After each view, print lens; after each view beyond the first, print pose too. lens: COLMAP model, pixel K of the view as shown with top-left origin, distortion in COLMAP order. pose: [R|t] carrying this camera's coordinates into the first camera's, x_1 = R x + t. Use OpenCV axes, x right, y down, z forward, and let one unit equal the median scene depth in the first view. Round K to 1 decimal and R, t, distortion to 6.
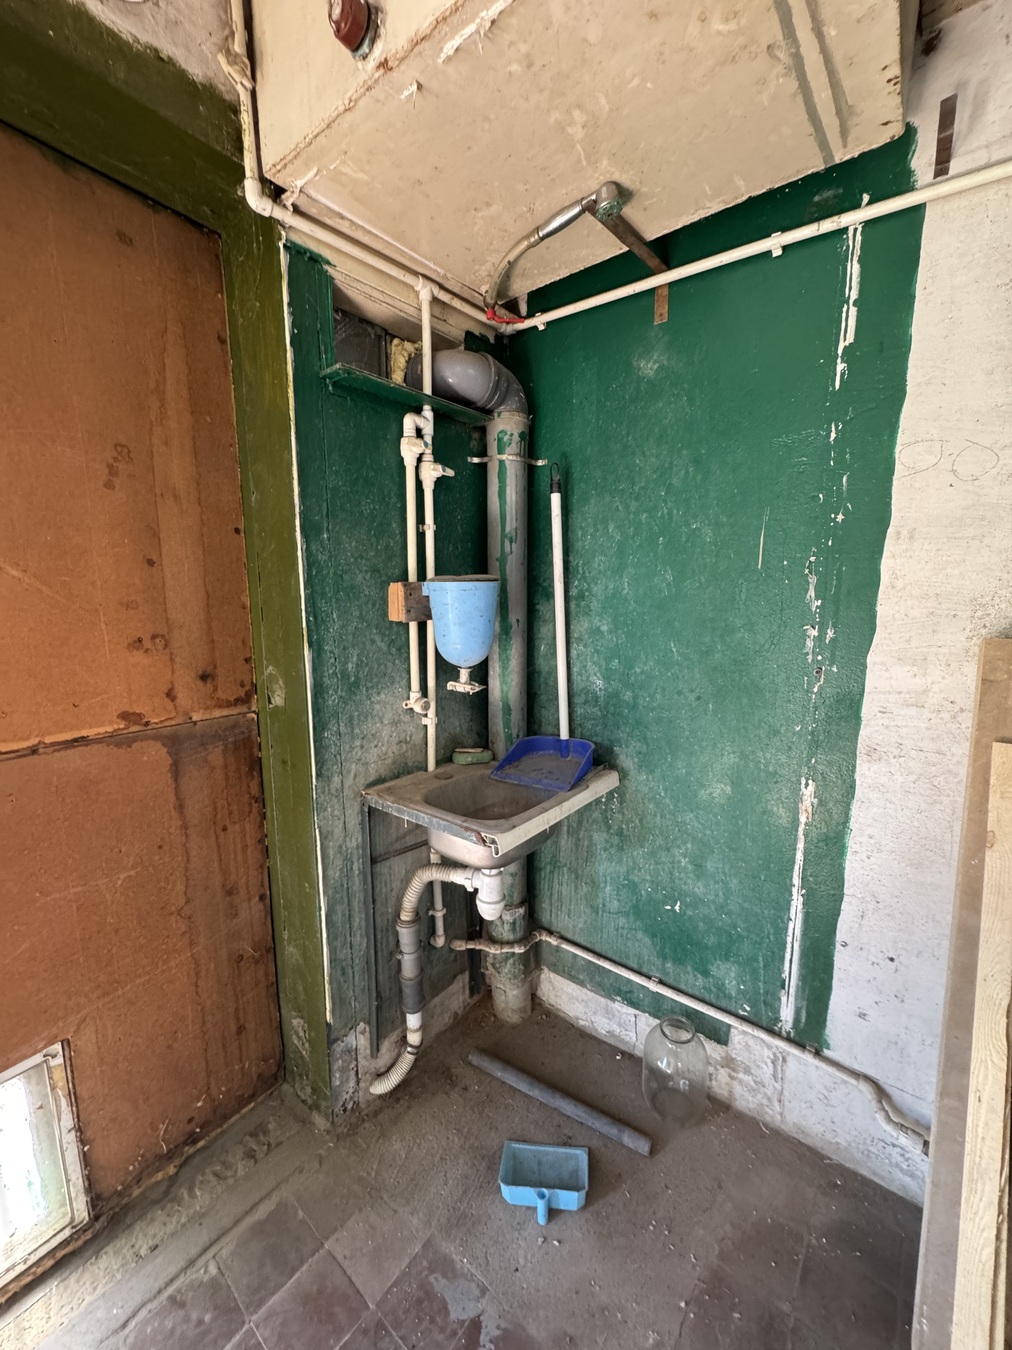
lens RADIAL K [[538.5, 0, 505.9], [0, 538.5, 679.6], [0, 0, 1]] dist [-0.001192, 0.000164]
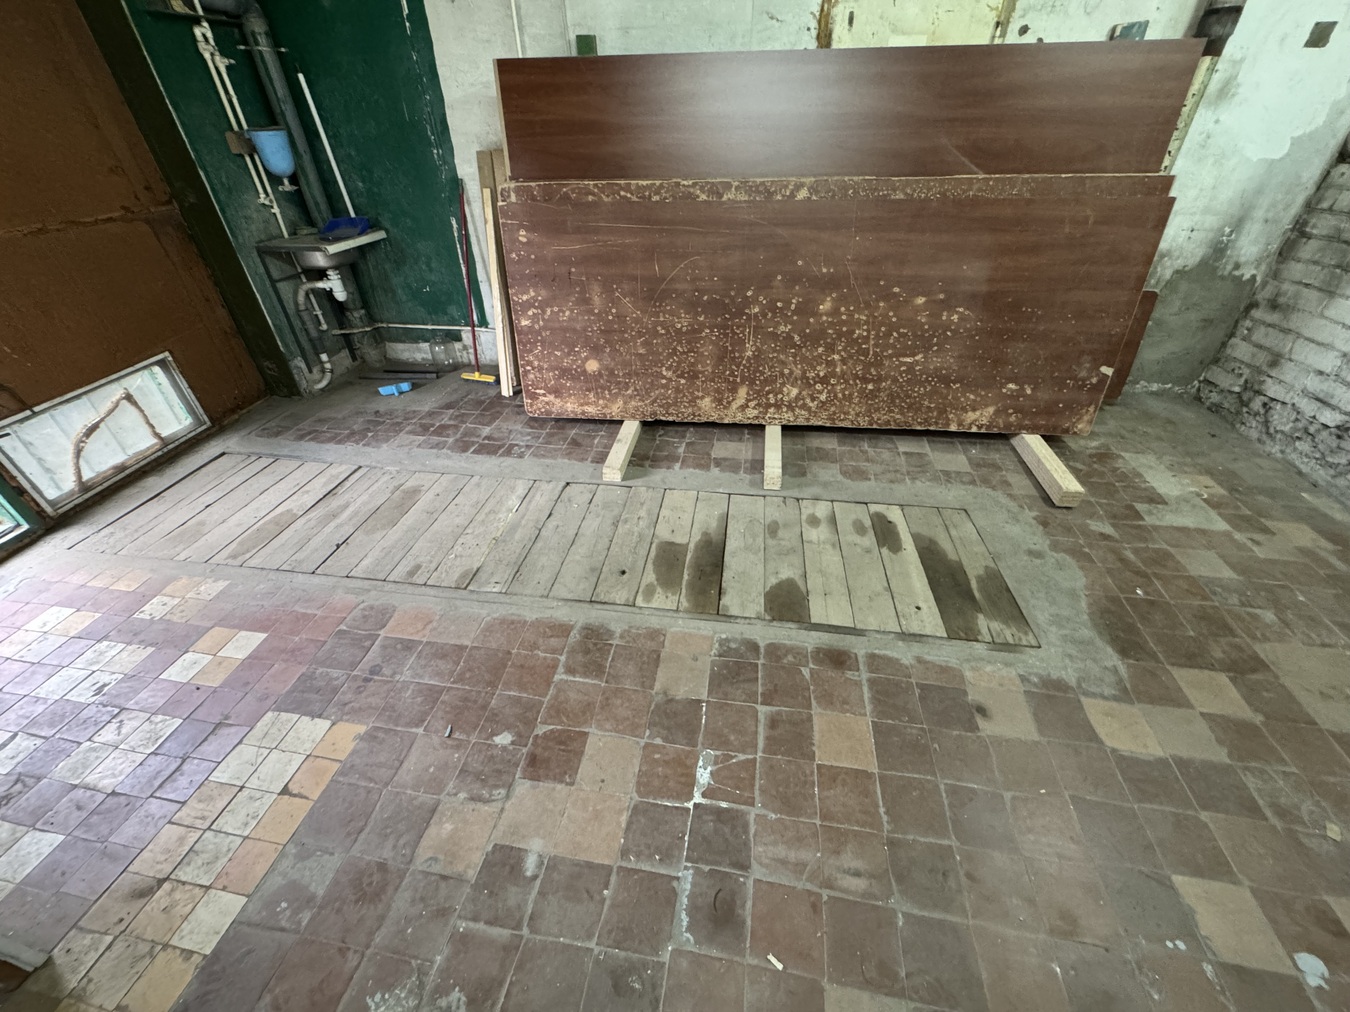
lens RADIAL K [[538.5, 0, 673.1], [0, 538.5, 504.2], [0, 0, 1]] dist [-0.001192, 0.000164]
pose [[0.870933, -0.298284, 0.390516, 0.046094], [0.086902, 0.875663, 0.475039, 0.229766], [-0.483657, -0.379790, 0.788565, -1.917254]]
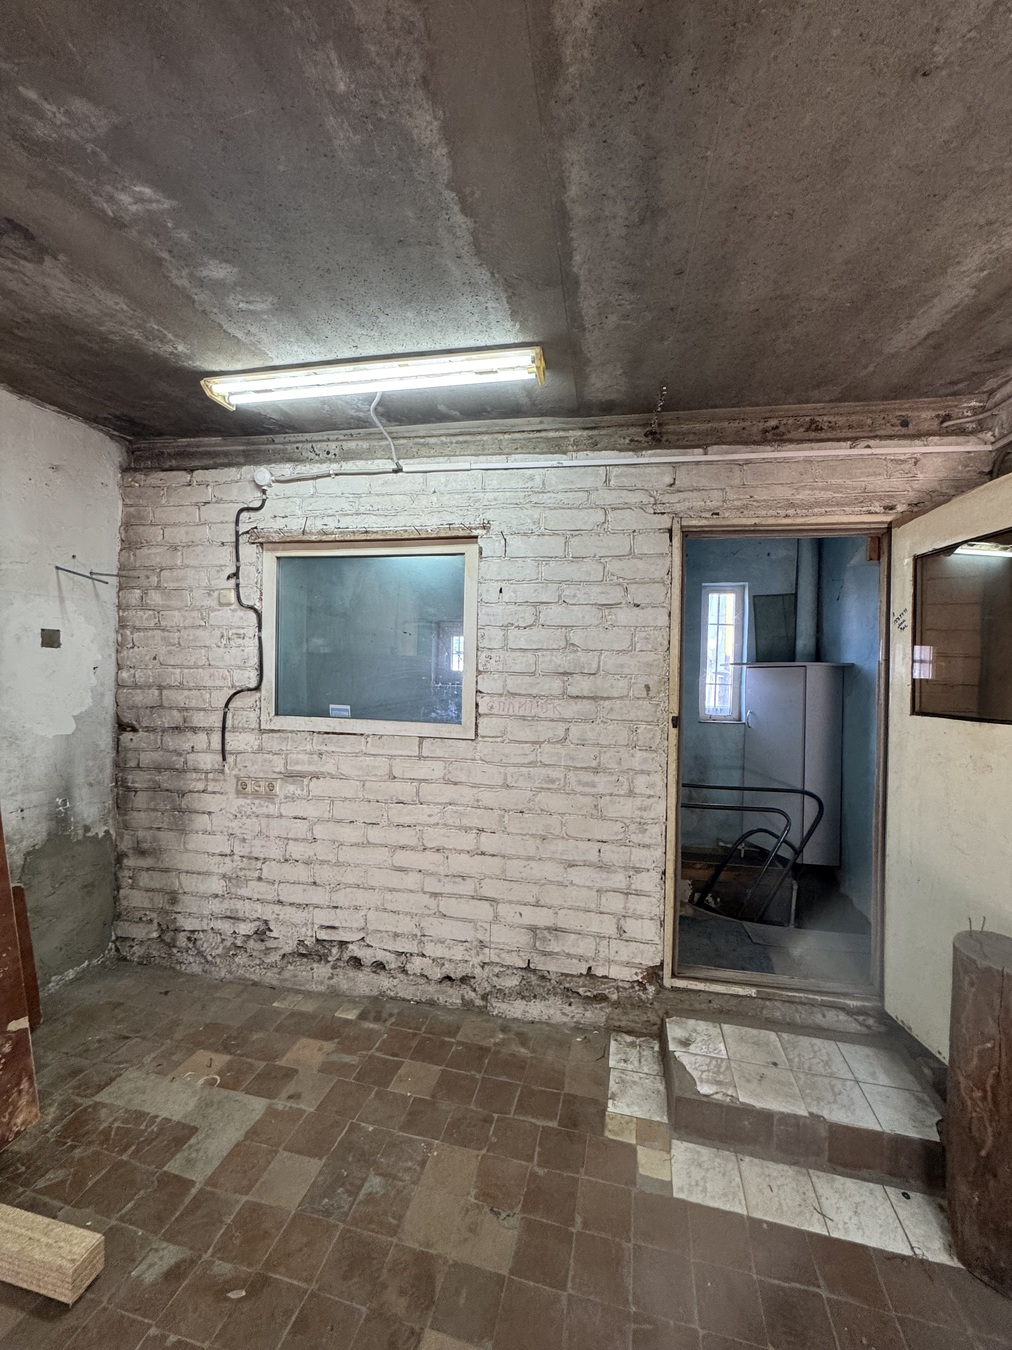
lens RADIAL K [[538.5, 0, 504.9], [0, 538.5, 672.7], [0, 0, 1]] dist [-0.001192, 0.000164]
pose [[-0.432227, -0.021825, 0.901501, 0.637408], [0.119662, 0.989478, 0.081327, 0.067668], [-0.893790, 0.143027, -0.425068, -1.587293]]
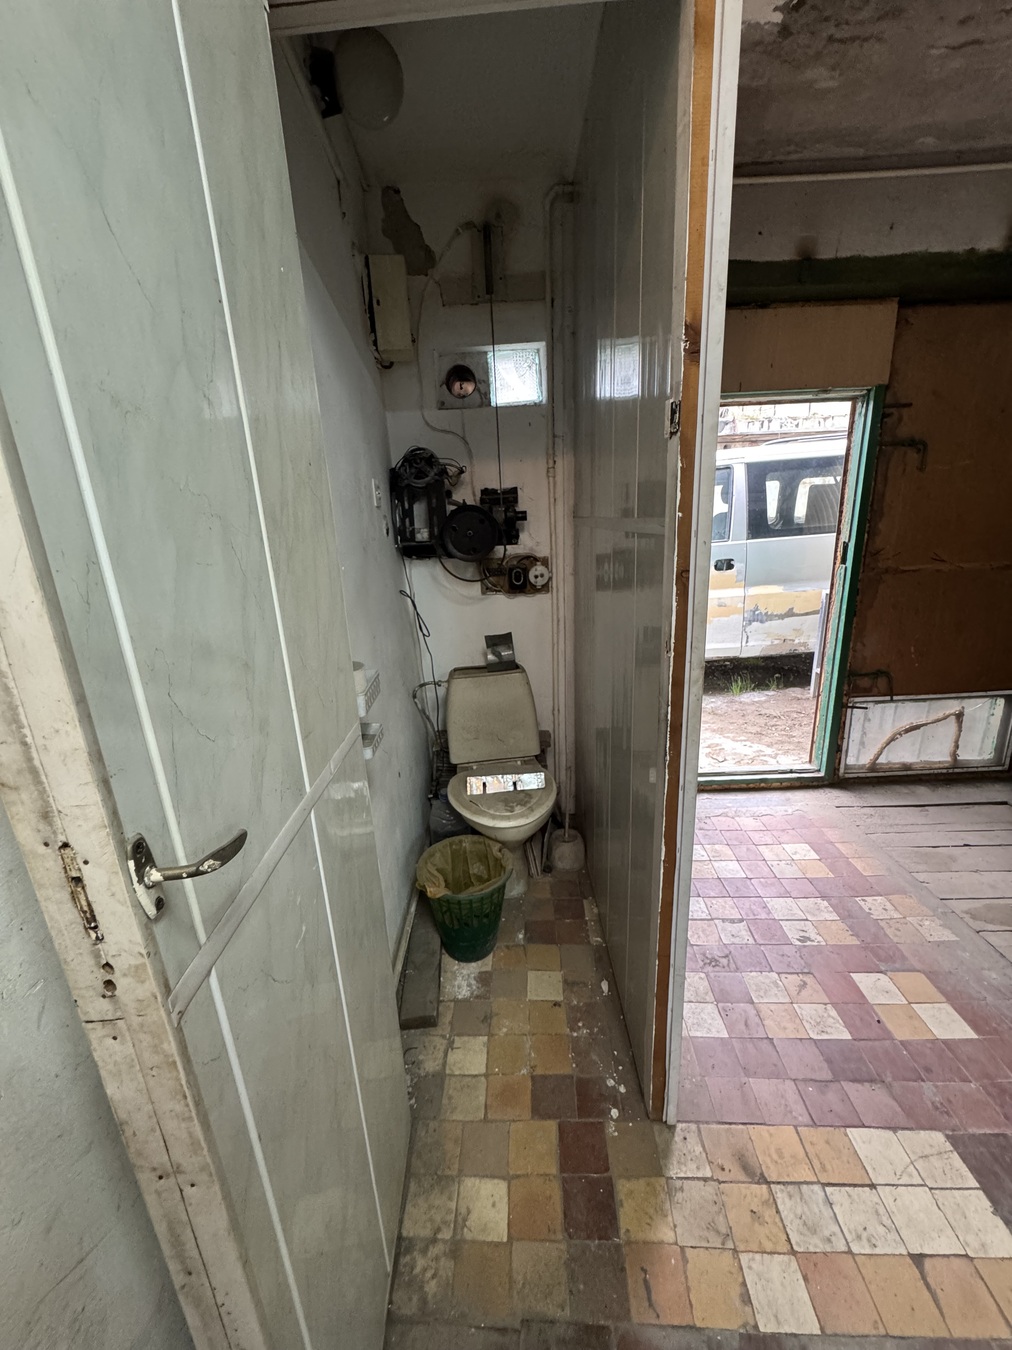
lens RADIAL K [[538.5, 0, 507.3], [0, 538.5, 674.1], [0, 0, 1]] dist [-0.001192, 0.000164]
pose [[0.605115, 0.196100, -0.771609, -0.290079], [-0.080380, 0.979286, 0.185844, 0.260614], [0.792070, -0.050436, 0.608343, -1.803051]]
